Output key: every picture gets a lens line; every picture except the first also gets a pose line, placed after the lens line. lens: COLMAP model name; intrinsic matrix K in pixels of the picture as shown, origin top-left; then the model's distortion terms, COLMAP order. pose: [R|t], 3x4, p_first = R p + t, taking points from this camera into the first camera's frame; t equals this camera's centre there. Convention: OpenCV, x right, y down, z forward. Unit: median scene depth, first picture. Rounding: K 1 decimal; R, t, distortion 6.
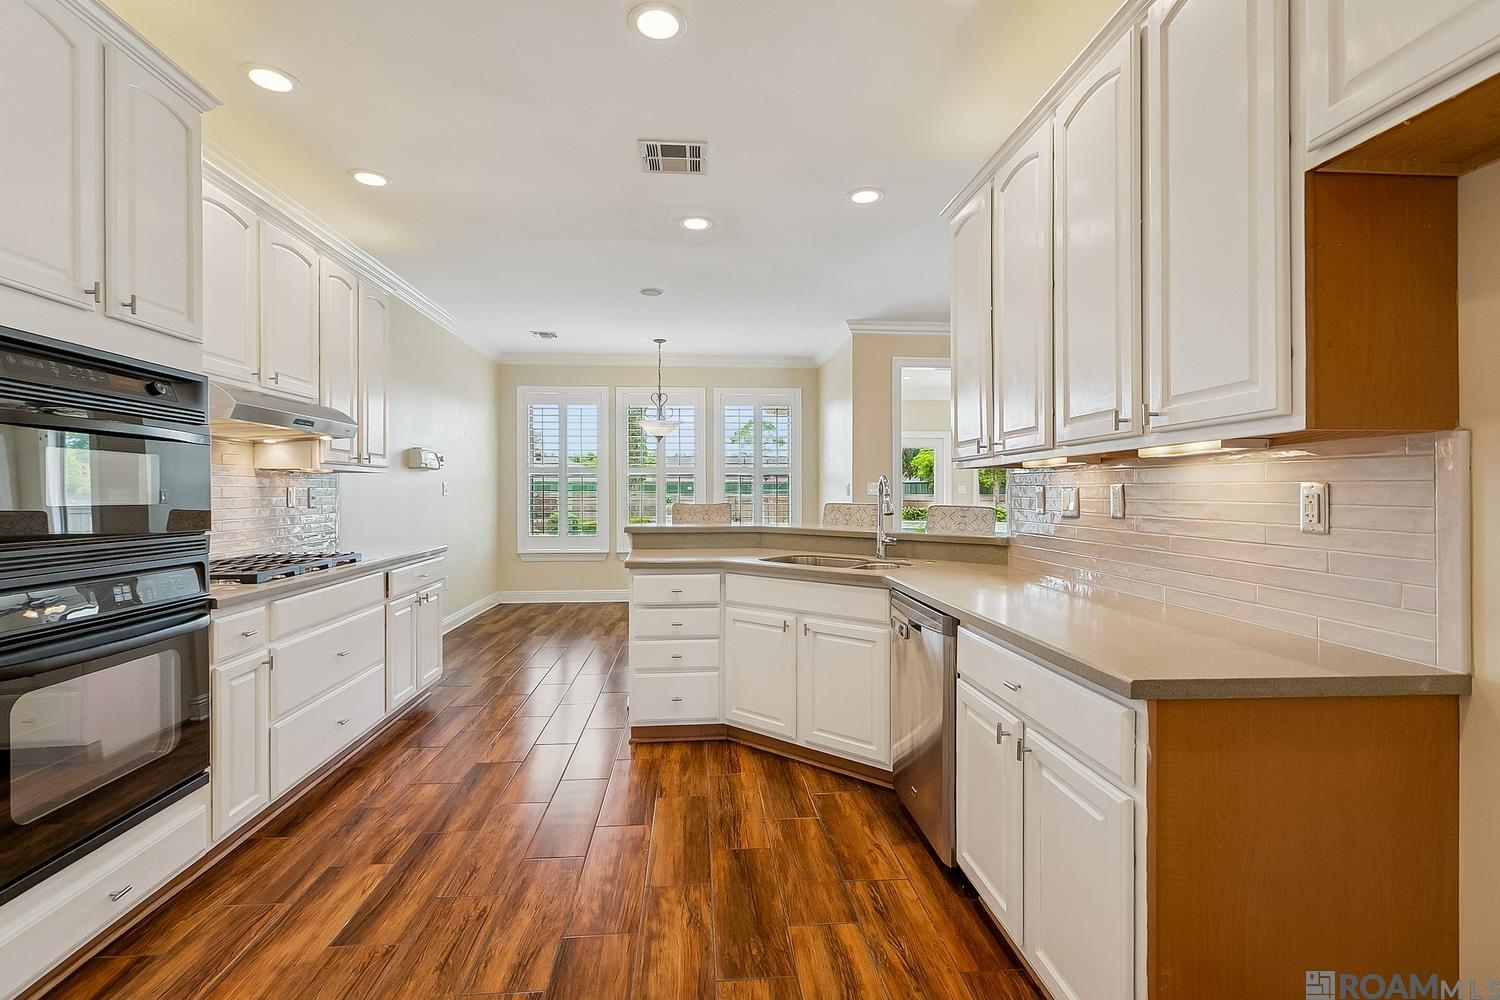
lens RADIAL K [[689.1, 0, 750.2], [0, 689.1, 496.0], [0, 0, 1]] dist [0.003805, 0.000715]
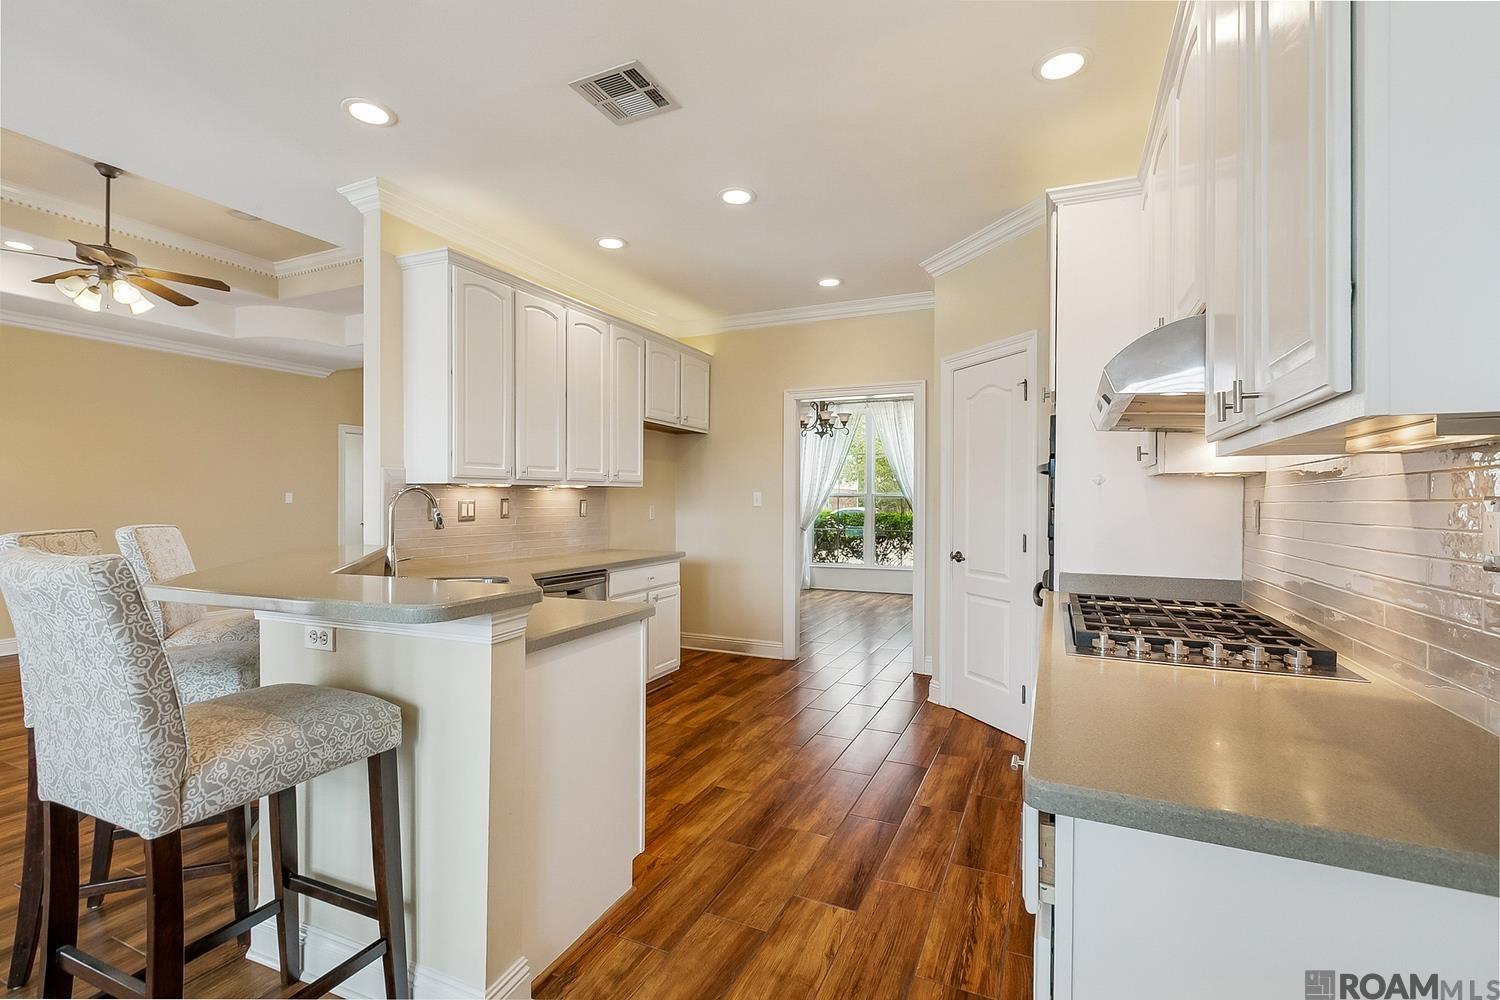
lens RADIAL K [[689.1, 0, 751.6], [0, 689.1, 500.4], [0, 0, 1]] dist [0.003805, 0.000715]
pose [[-0.879058, -0.007032, 0.476664, -0.867520], [-0.005717, 0.999975, 0.004208, -0.018690], [-0.476681, 0.000974, -0.879076, 2.274283]]
